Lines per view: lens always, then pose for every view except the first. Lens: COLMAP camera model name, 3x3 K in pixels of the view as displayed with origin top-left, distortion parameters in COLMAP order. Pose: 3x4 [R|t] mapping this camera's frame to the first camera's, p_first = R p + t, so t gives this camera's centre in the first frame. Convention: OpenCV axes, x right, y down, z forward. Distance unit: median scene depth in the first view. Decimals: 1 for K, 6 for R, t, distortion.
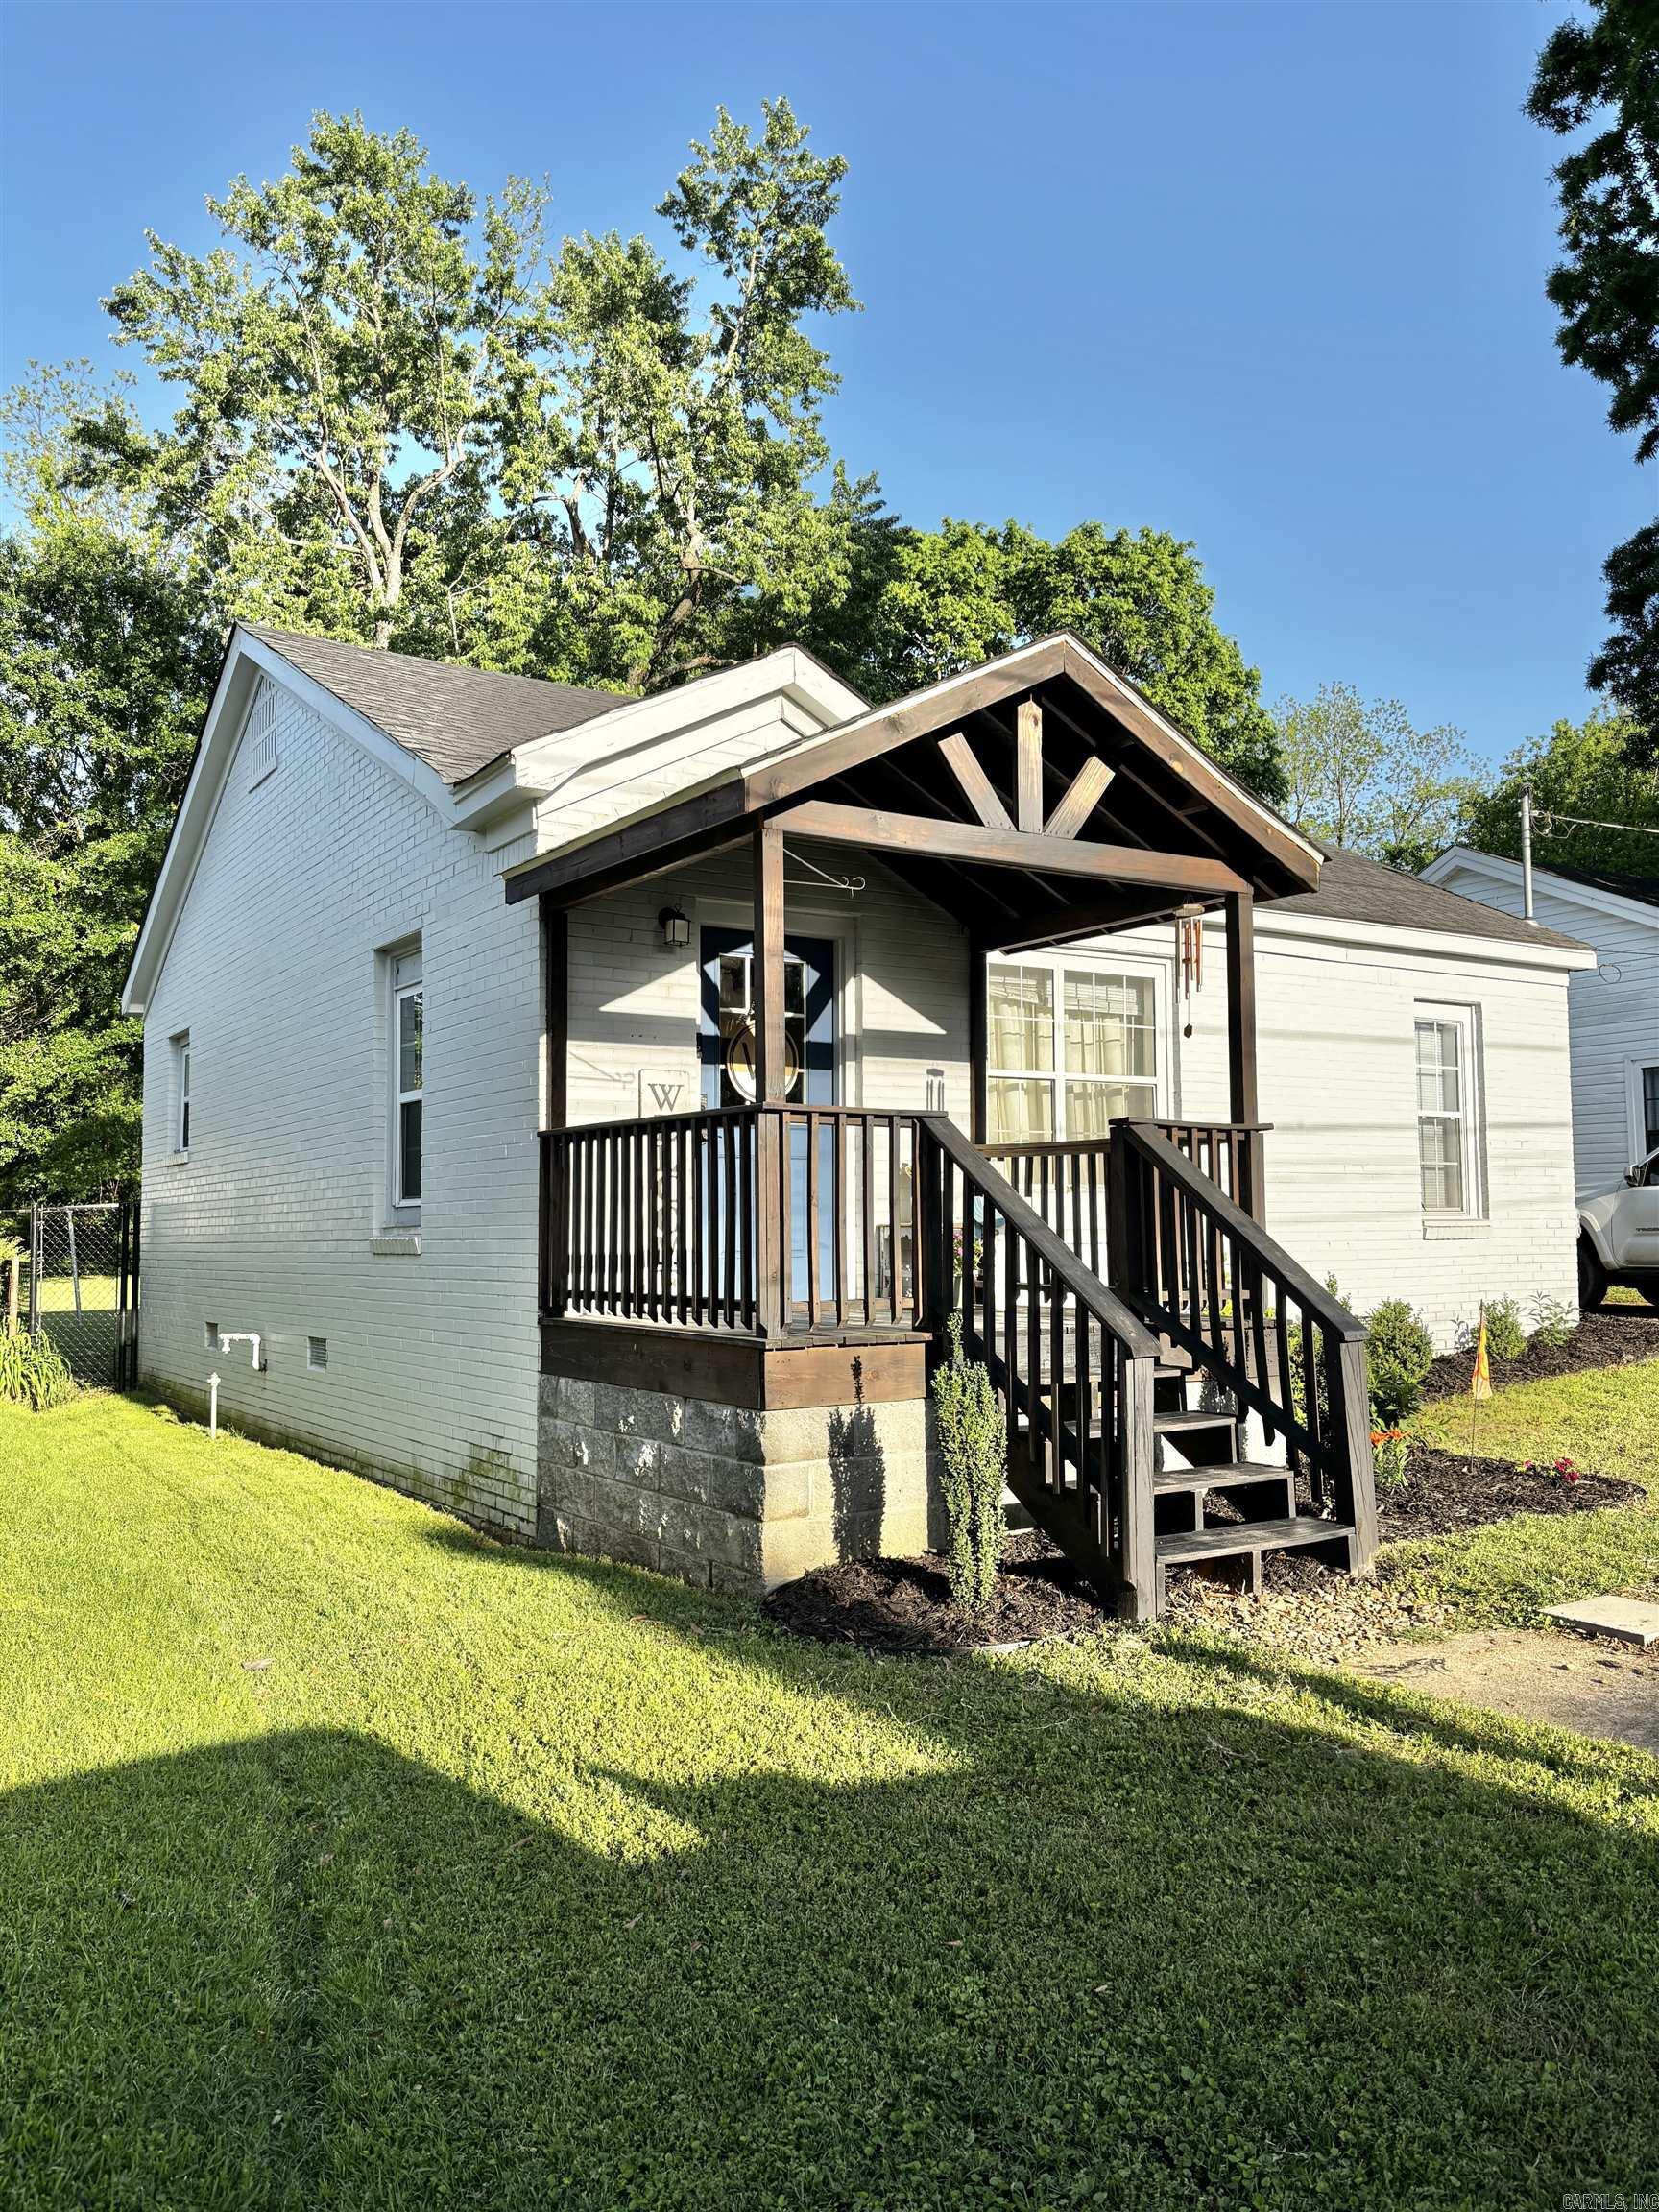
lens RADIAL K [[1664.7, 0, 844.0], [0, 1664.7, 1102.8], [0, 0, 1]] dist [0.064933, -0.084507]
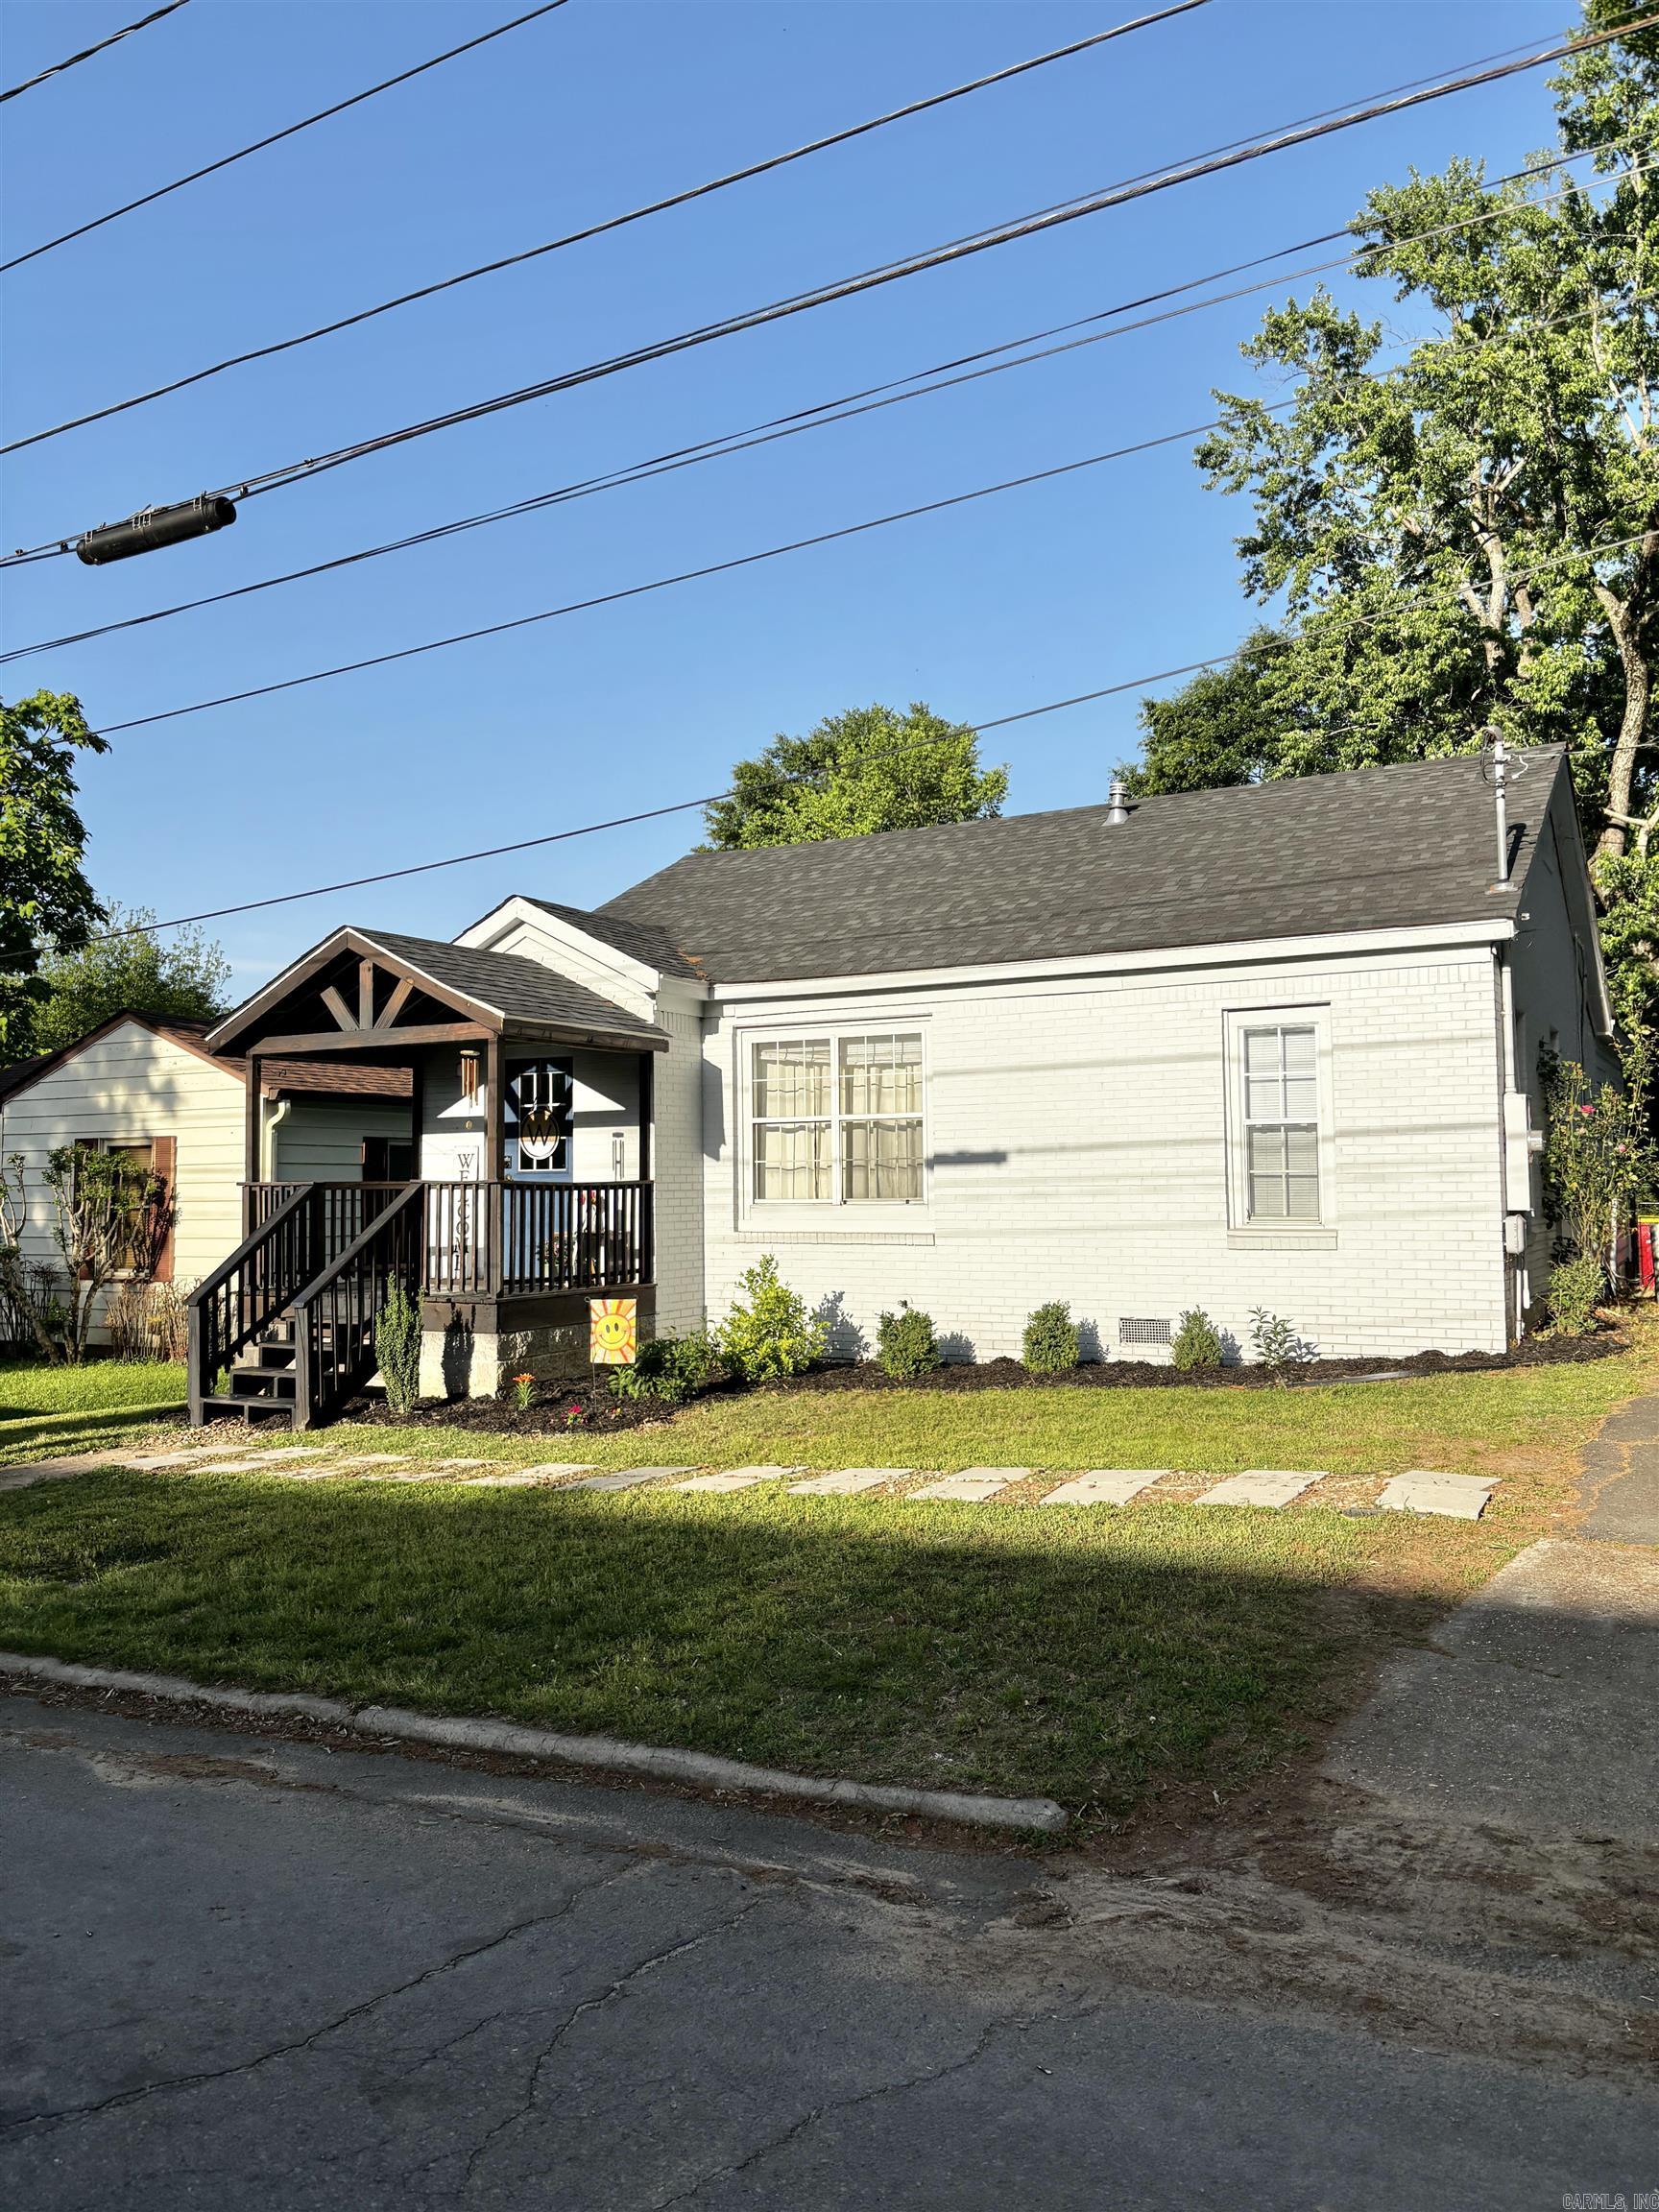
lens RADIAL K [[1632.5, 0, 788.5], [0, 1632.5, 1033.1], [0, 0, 1]] dist [0.022604, -0.008370]
pose [[0.471587, -0.078413, -0.878326, 1.013654], [0.071671, 0.996152, -0.050450, -0.016677], [0.878902, -0.039159, 0.475392, 0.285212]]
